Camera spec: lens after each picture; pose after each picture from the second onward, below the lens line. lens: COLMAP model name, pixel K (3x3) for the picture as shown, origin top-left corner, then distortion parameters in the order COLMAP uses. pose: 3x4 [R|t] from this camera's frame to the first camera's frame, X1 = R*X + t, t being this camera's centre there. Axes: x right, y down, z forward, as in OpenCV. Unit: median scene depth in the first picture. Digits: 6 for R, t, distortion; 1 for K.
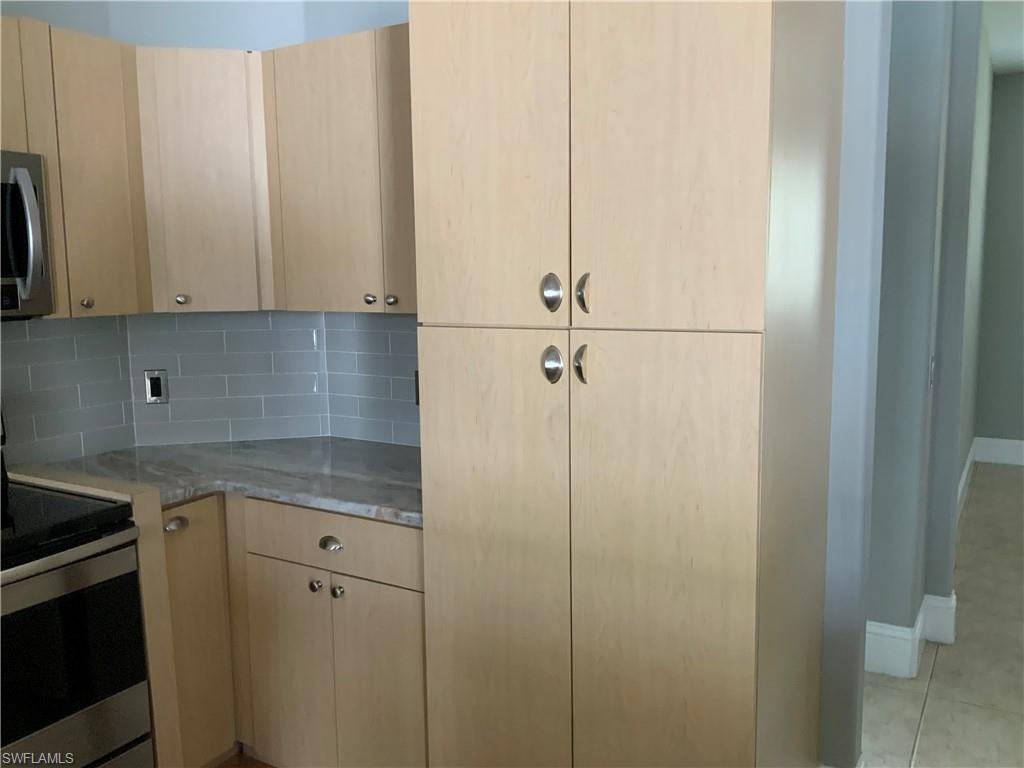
lens RADIAL K [[847.8, 0, 515.0], [0, 847.8, 377.7], [0, 0, 1]] dist [0.094396, -0.185430]
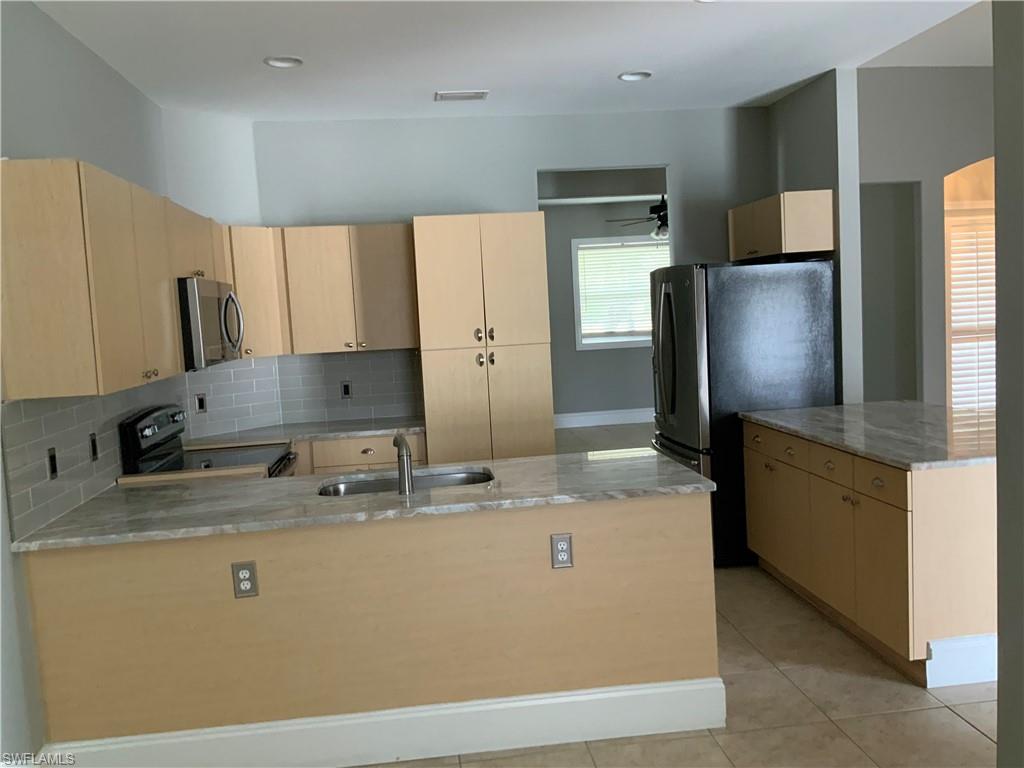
lens RADIAL K [[847.8, 0, 504.4], [0, 847.8, 380.9], [0, 0, 1]] dist [0.094396, -0.185430]
pose [[0.798045, -0.084403, 0.596658, -1.621239], [0.118201, 0.992833, -0.017650, 0.116109], [-0.590892, 0.084611, 0.802302, -1.348837]]
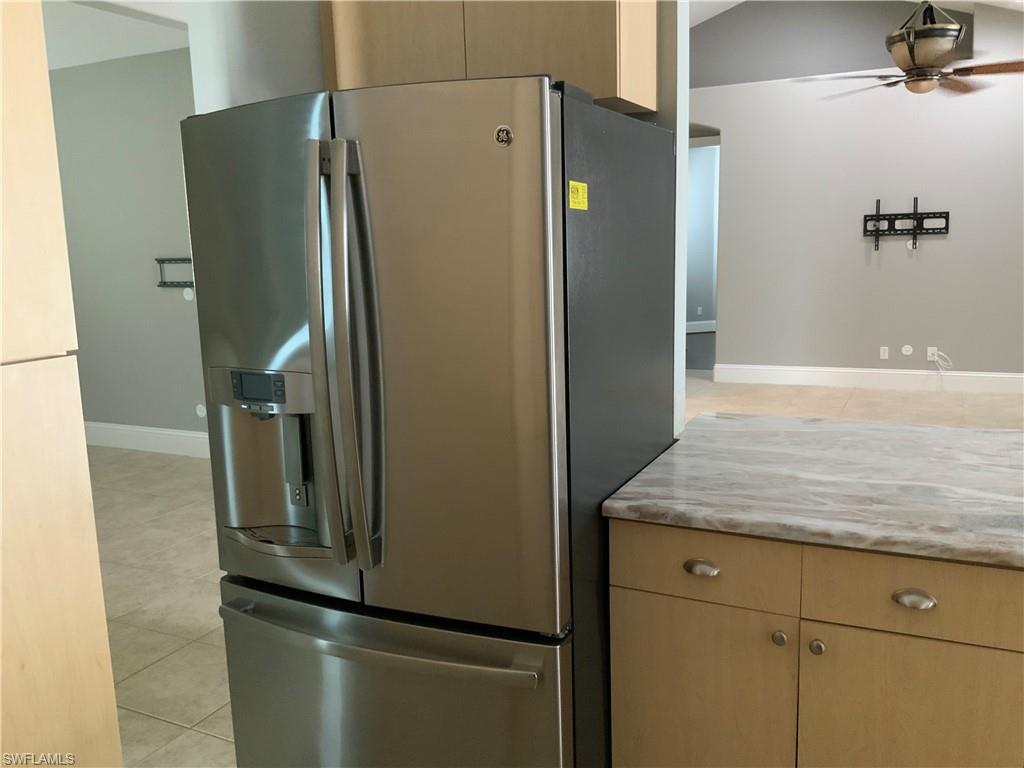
lens RADIAL K [[847.8, 0, 508.3], [0, 847.8, 377.9], [0, 0, 1]] dist [0.094396, -0.185430]
pose [[-0.086788, -0.143716, 0.985806, -0.334884], [0.147352, 0.976804, 0.155376, -0.076532], [-0.985269, 0.158745, -0.063598, 0.643960]]
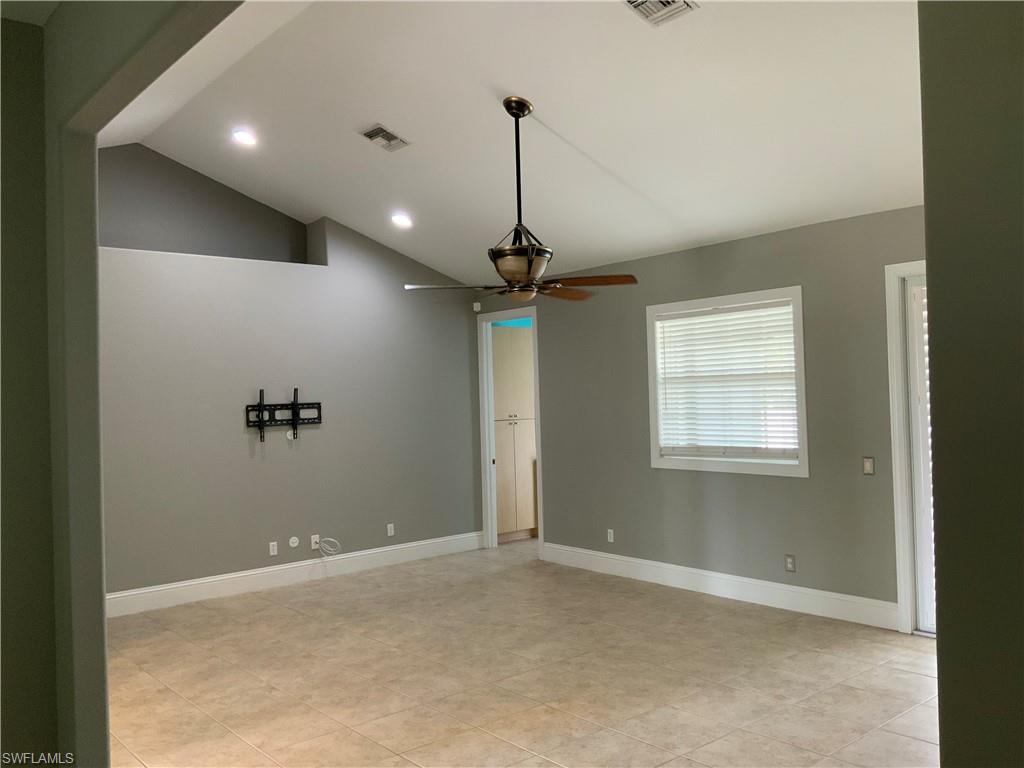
lens RADIAL K [[847.8, 0, 514.5], [0, 847.8, 376.6], [0, 0, 1]] dist [0.094396, -0.185430]
pose [[-0.951996, 0.042496, 0.303145, 1.857290], [0.073402, 0.993115, 0.091295, -0.422895], [-0.297179, 0.109164, -0.948561, 2.252133]]
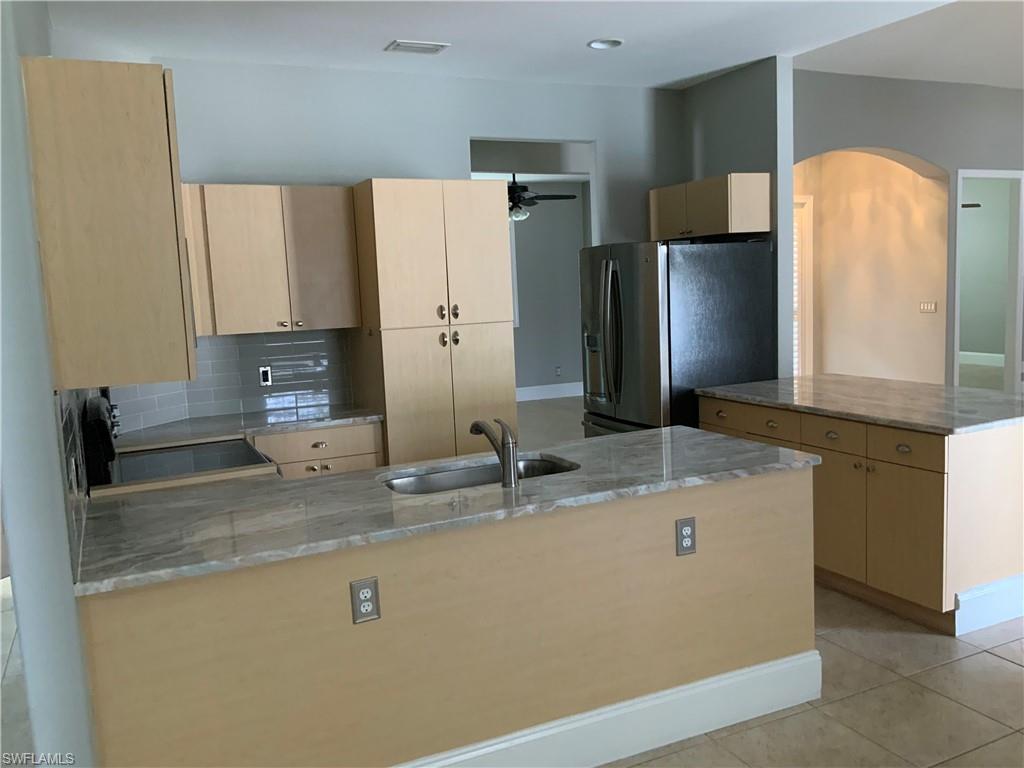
lens RADIAL K [[847.8, 0, 502.3], [0, 847.8, 382.5], [0, 0, 1]] dist [0.094396, -0.185430]
pose [[0.570490, -0.111257, 0.813734, -2.027574], [0.136862, 0.989807, 0.039379, 0.037592], [-0.809821, 0.088904, 0.579902, -0.664360]]
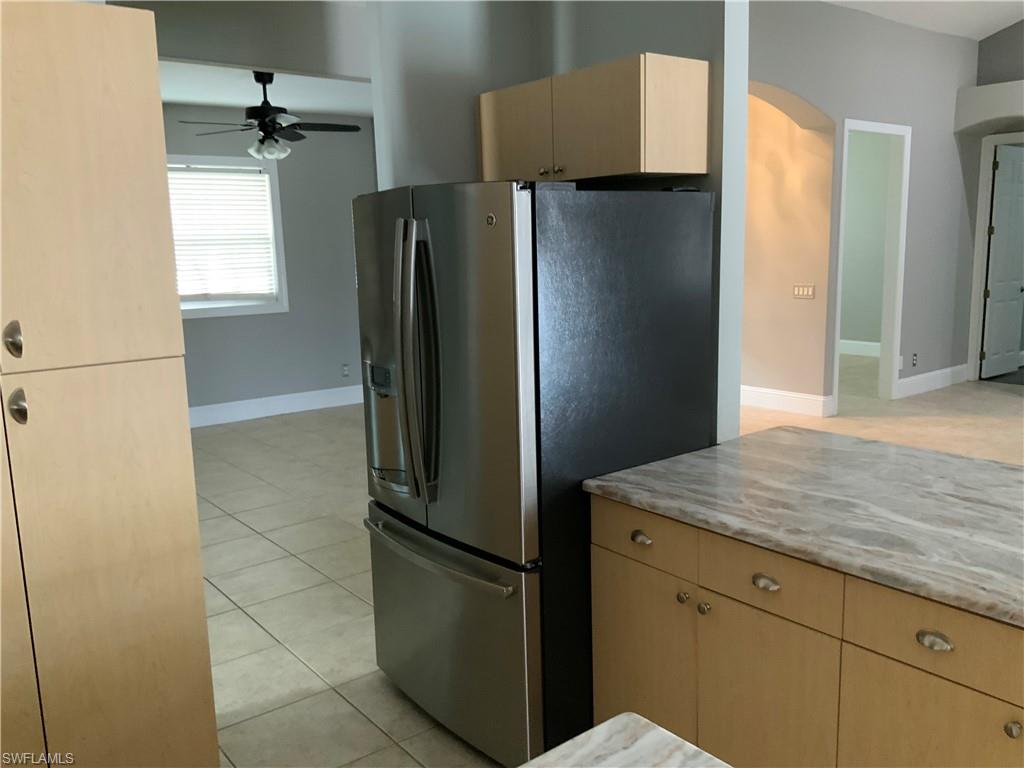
lens RADIAL K [[847.8, 0, 508.4], [0, 847.8, 380.2], [0, 0, 1]] dist [0.094396, -0.185430]
pose [[0.361014, -0.150087, 0.920404, -0.665678], [0.133615, 0.985106, 0.108230, -0.081001], [-0.922939, 0.083907, 0.375691, 0.042153]]
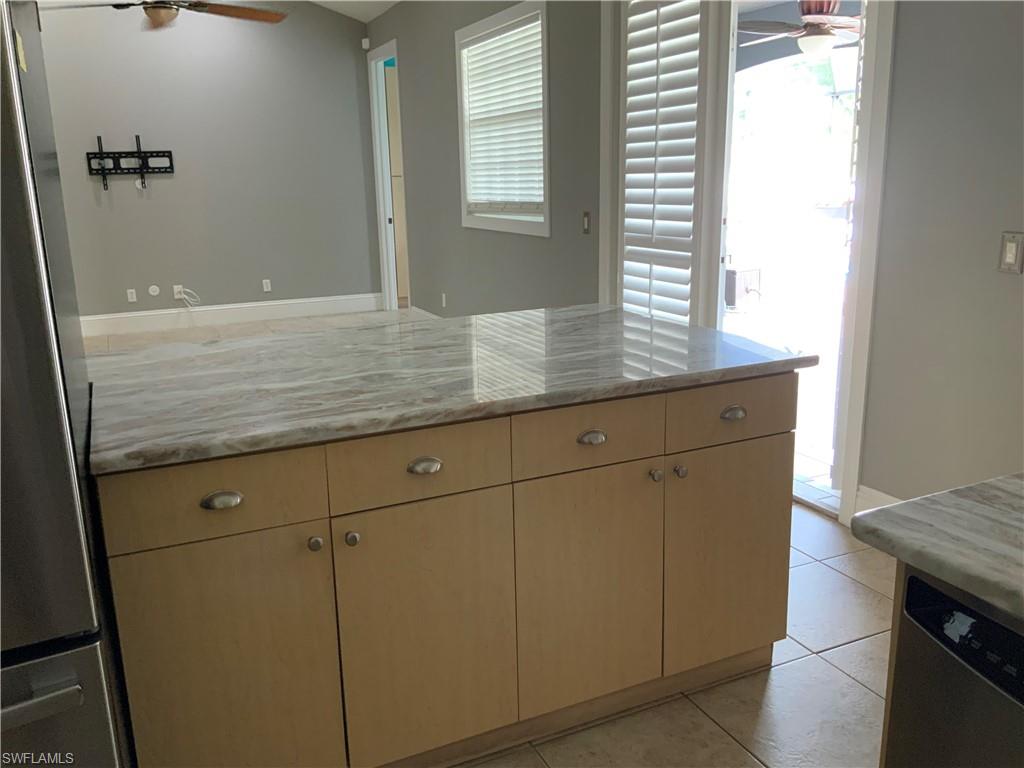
lens RADIAL K [[847.8, 0, 512.7], [0, 847.8, 376.9], [0, 0, 1]] dist [0.094396, -0.185430]
pose [[-0.827392, -0.103599, 0.551986, -0.125479], [0.097480, 0.941431, 0.322808, -0.051070], [-0.553100, 0.320897, -0.768834, 0.882325]]
